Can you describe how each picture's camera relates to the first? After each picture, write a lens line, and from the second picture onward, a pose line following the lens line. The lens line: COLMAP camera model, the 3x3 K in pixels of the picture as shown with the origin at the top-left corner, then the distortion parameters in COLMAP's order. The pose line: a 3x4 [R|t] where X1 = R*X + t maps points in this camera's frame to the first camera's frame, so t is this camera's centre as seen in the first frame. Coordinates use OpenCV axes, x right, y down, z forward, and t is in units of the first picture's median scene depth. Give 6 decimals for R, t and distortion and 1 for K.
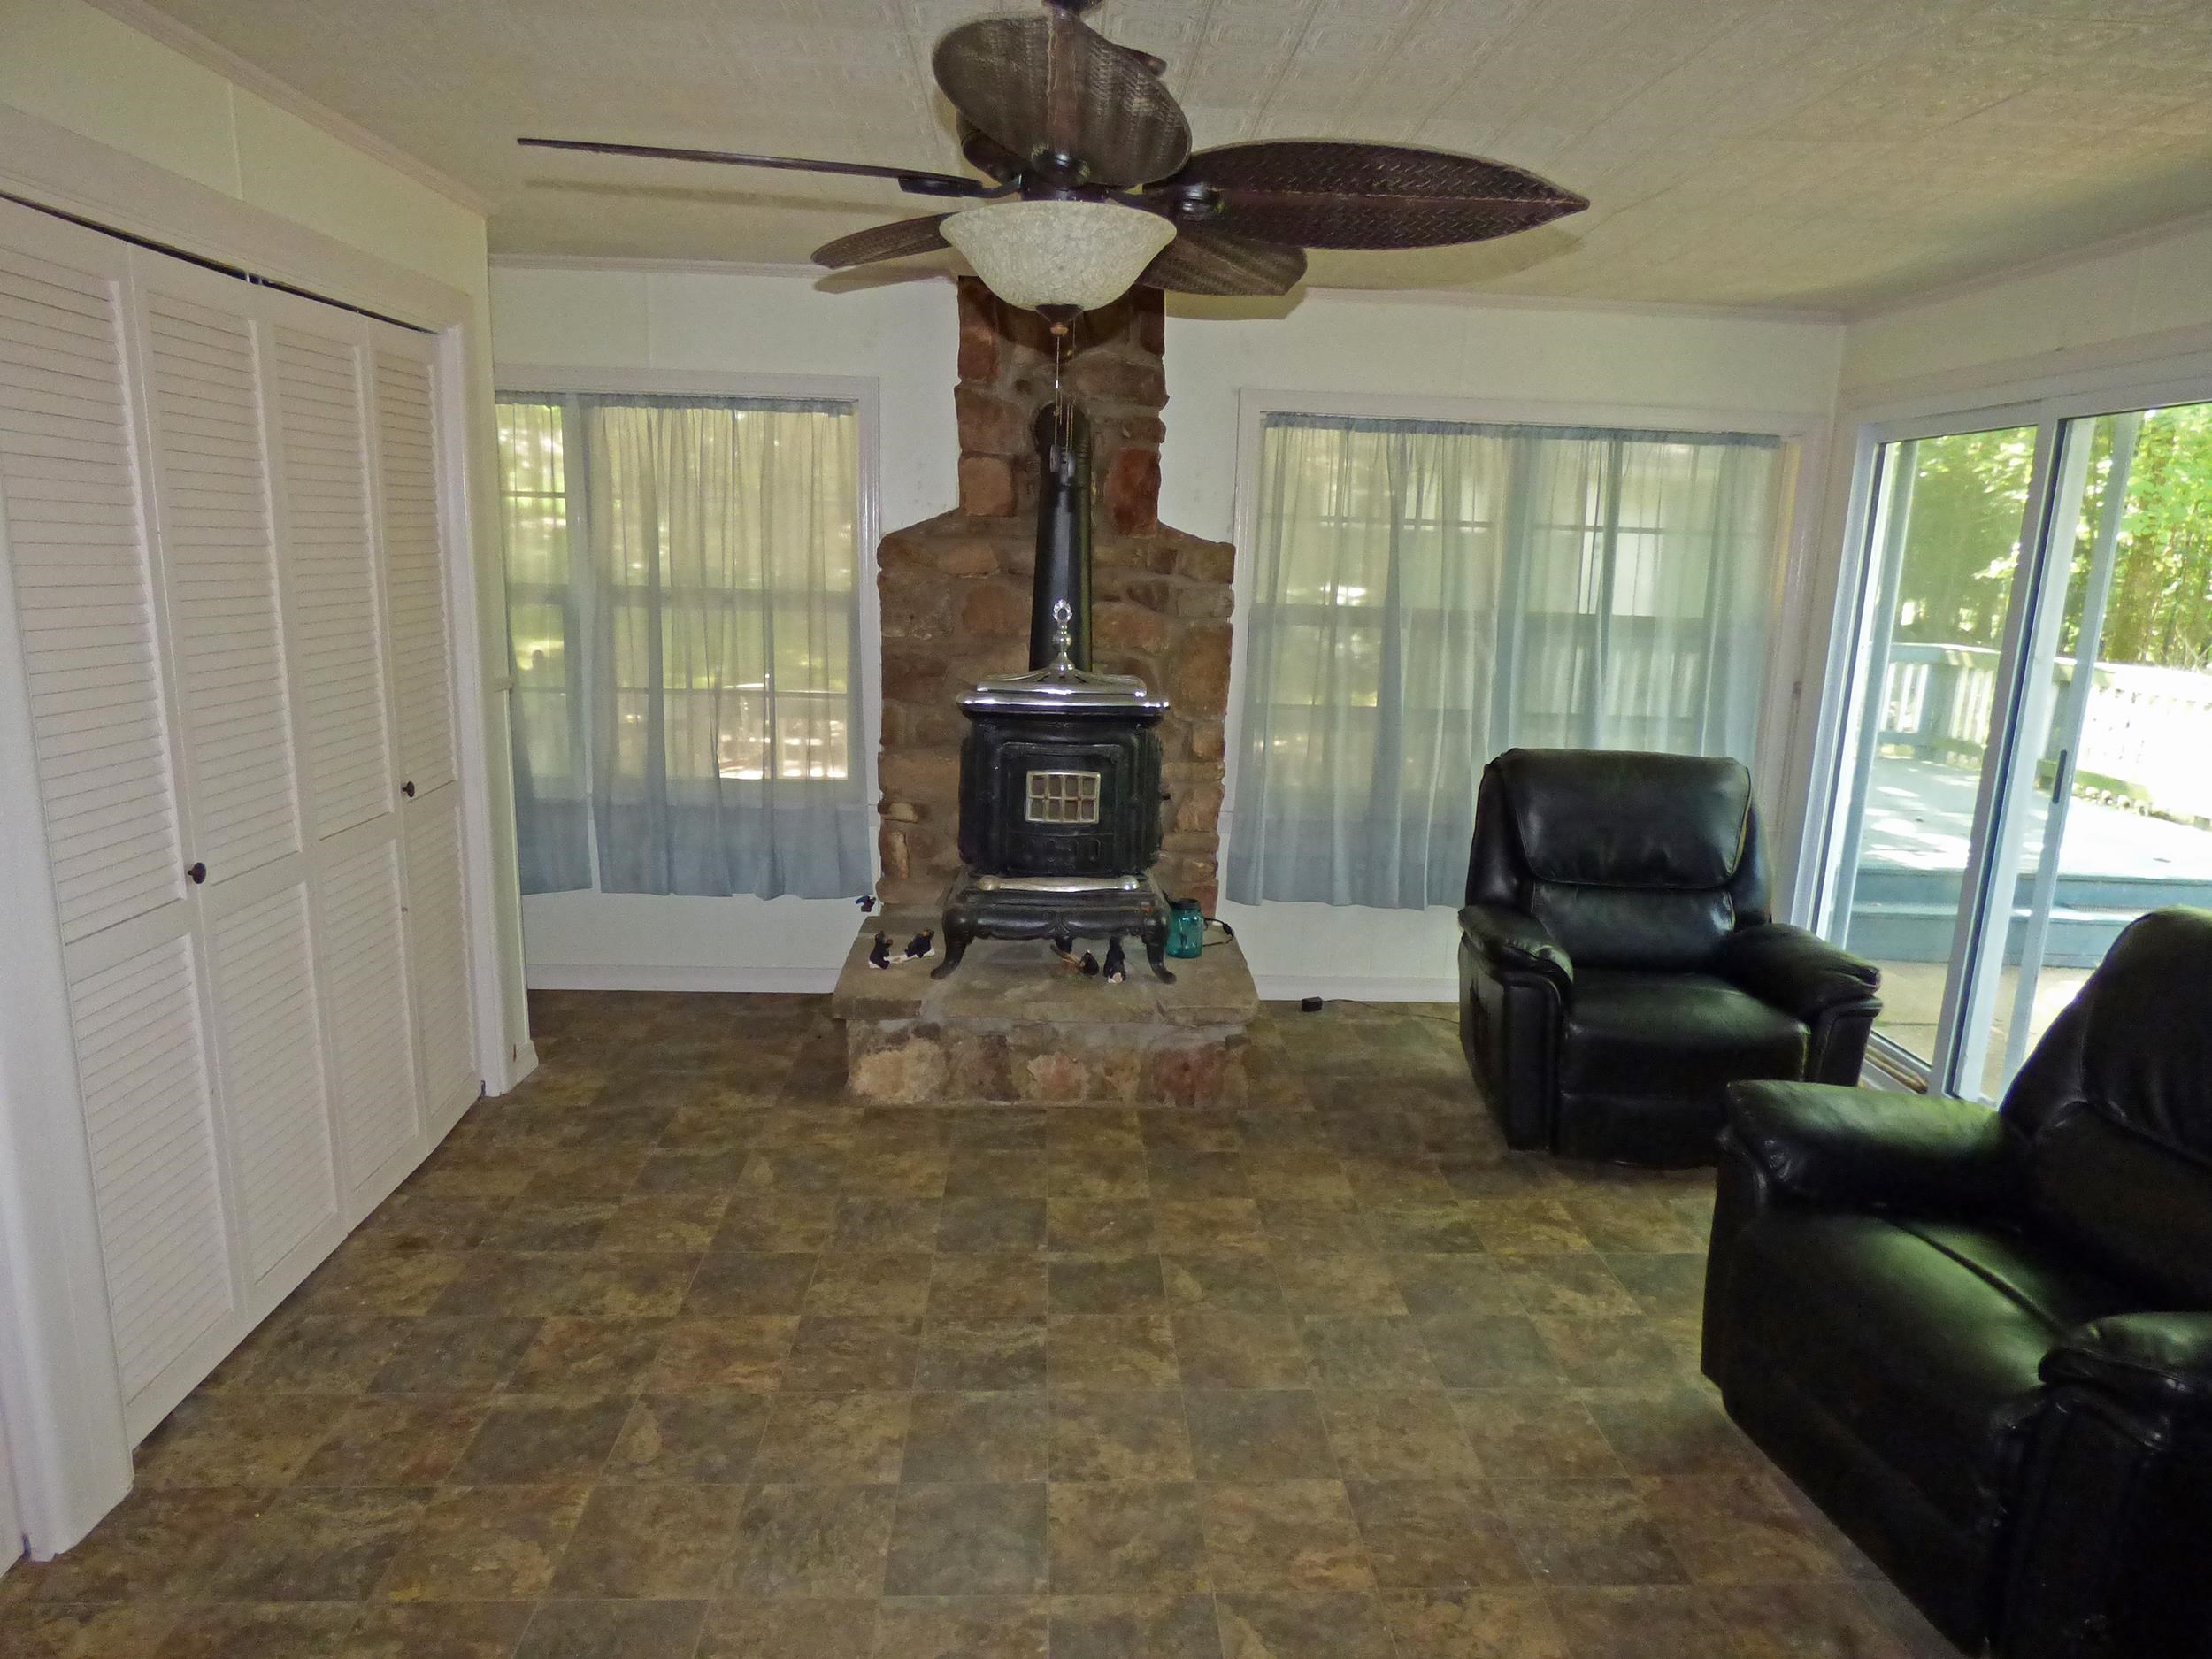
lens RADIAL K [[1345.3, 0, 1106.0], [0, 1345.3, 829.5], [0, 0, 1]] dist [-0.013490, 0.001027]
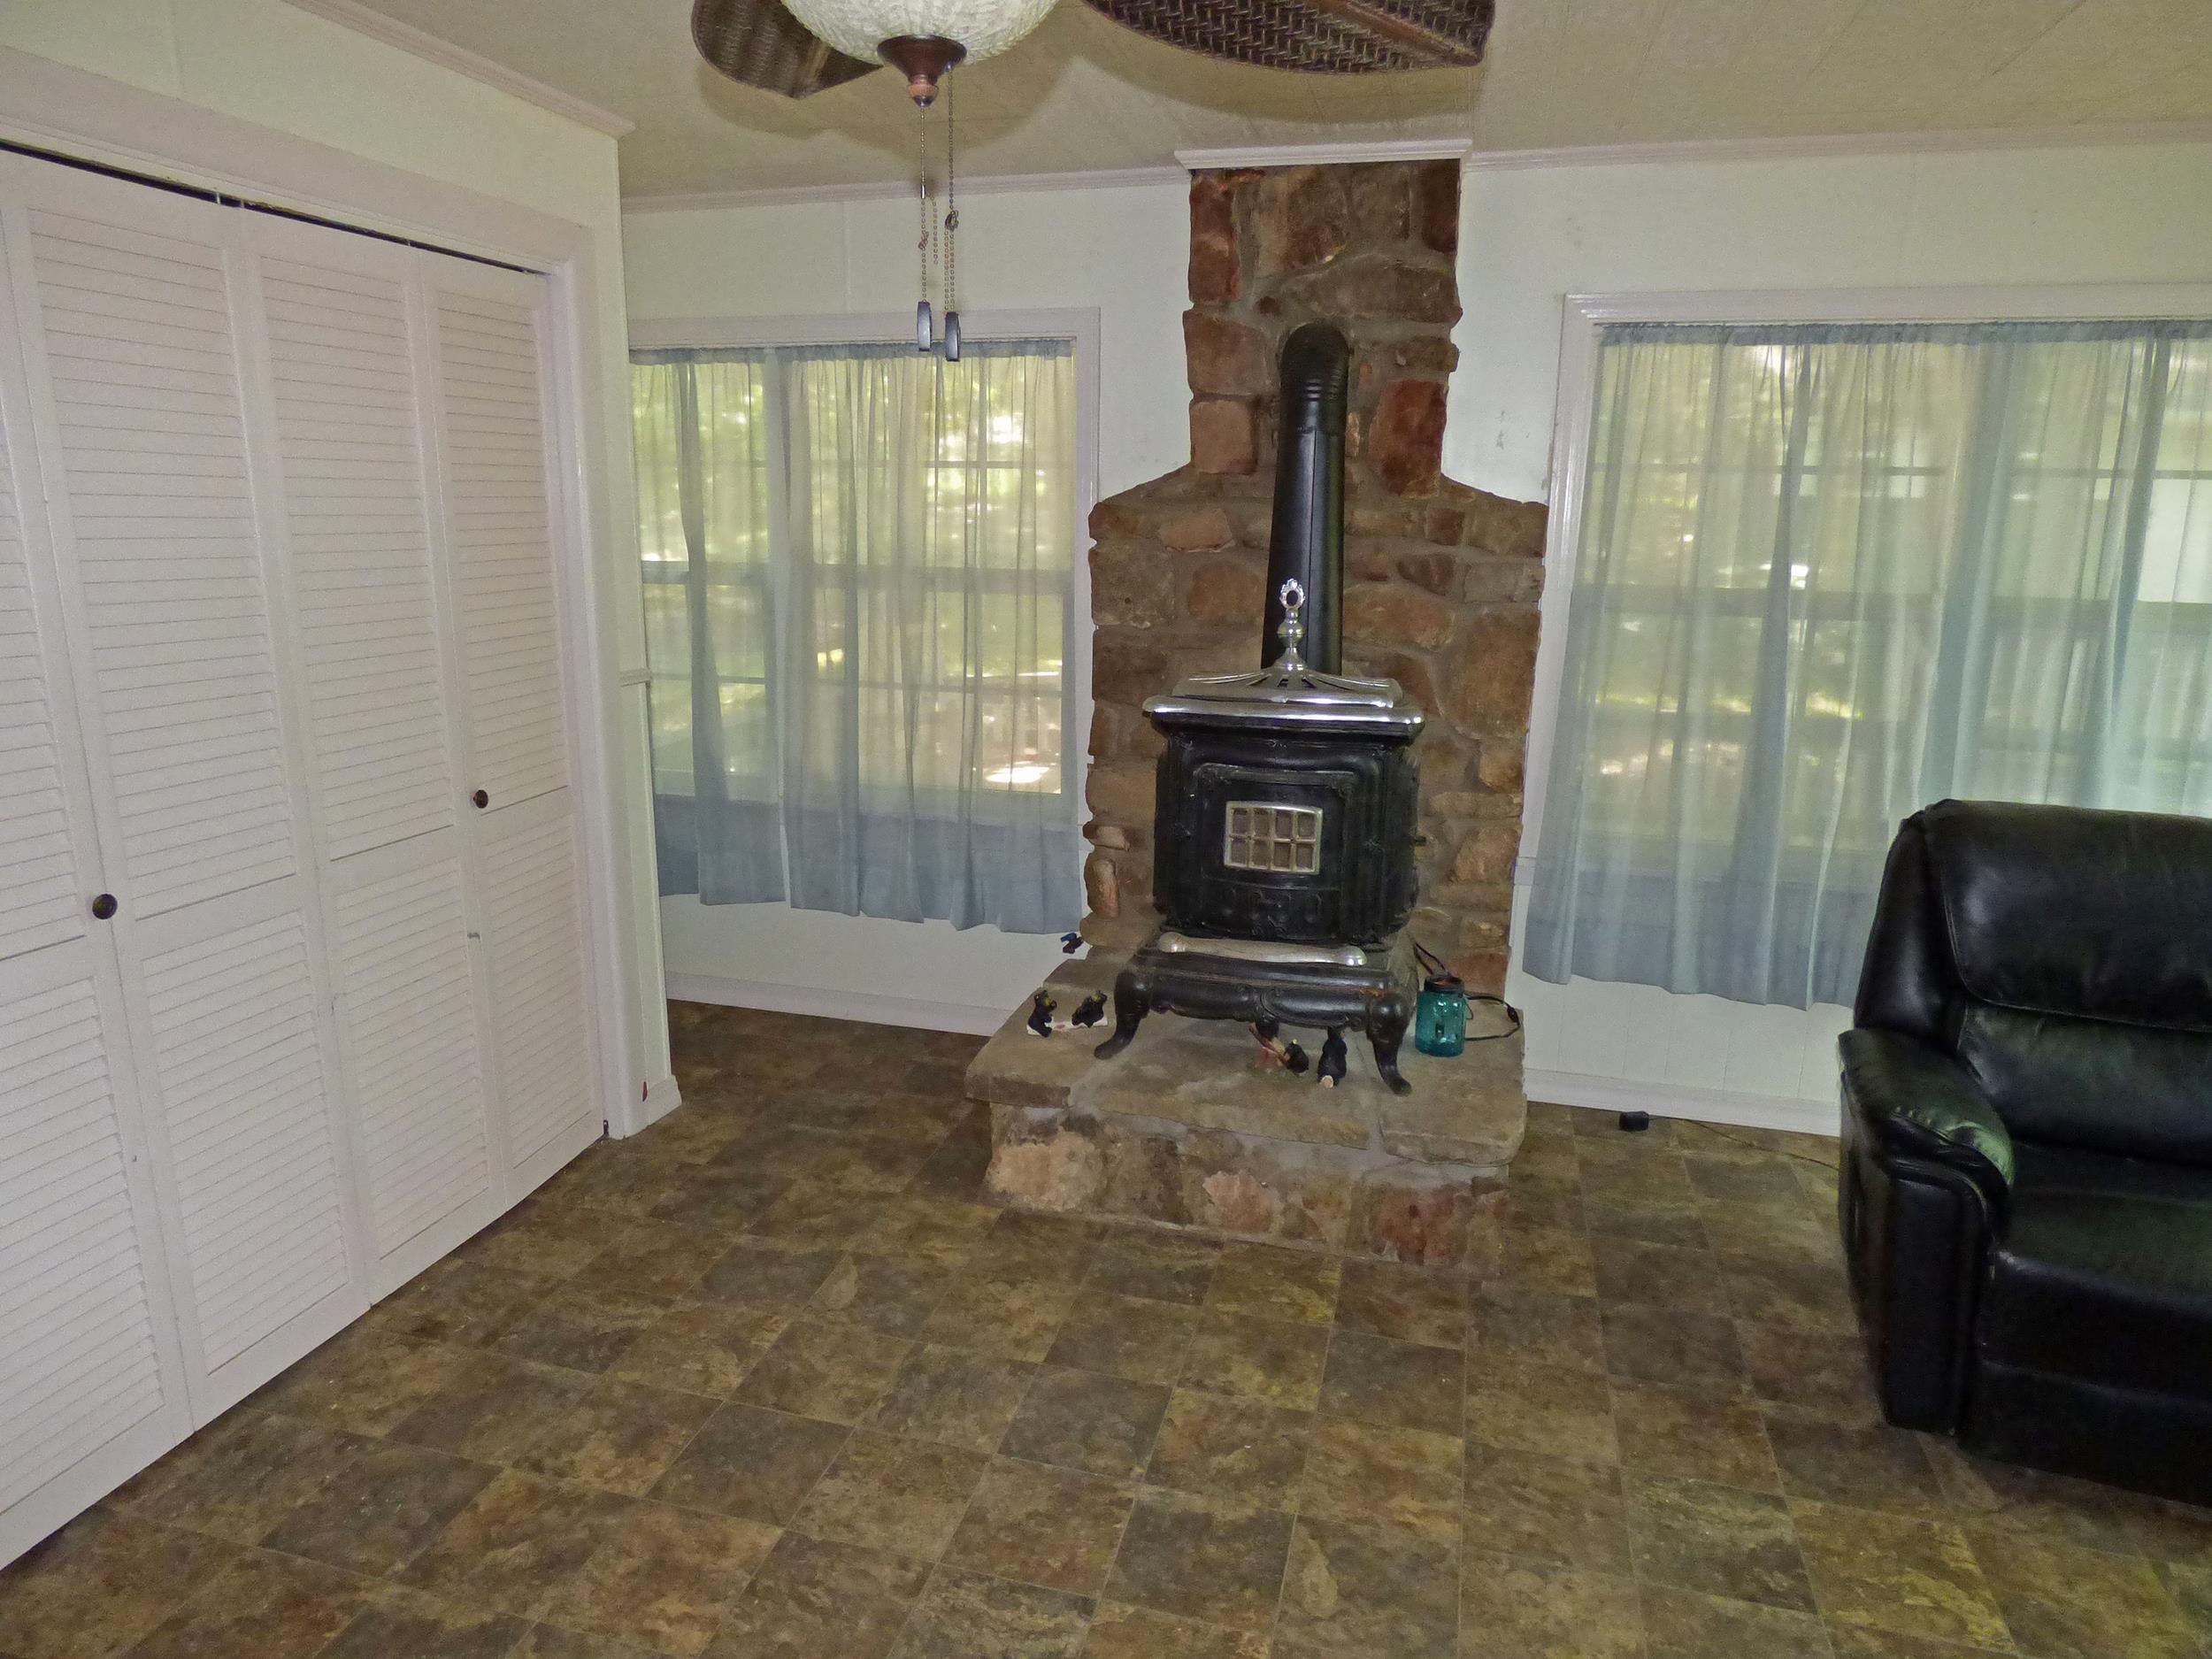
lens RADIAL K [[1345.3, 0, 1106.0], [0, 1345.3, 829.5], [0, 0, 1]] dist [-0.013490, 0.001027]
pose [[0.952744, 0.052953, -0.299123, 0.104653], [-0.049304, 0.998589, 0.019737, -0.038303], [0.299745, -0.004056, 0.954011, 0.238055]]
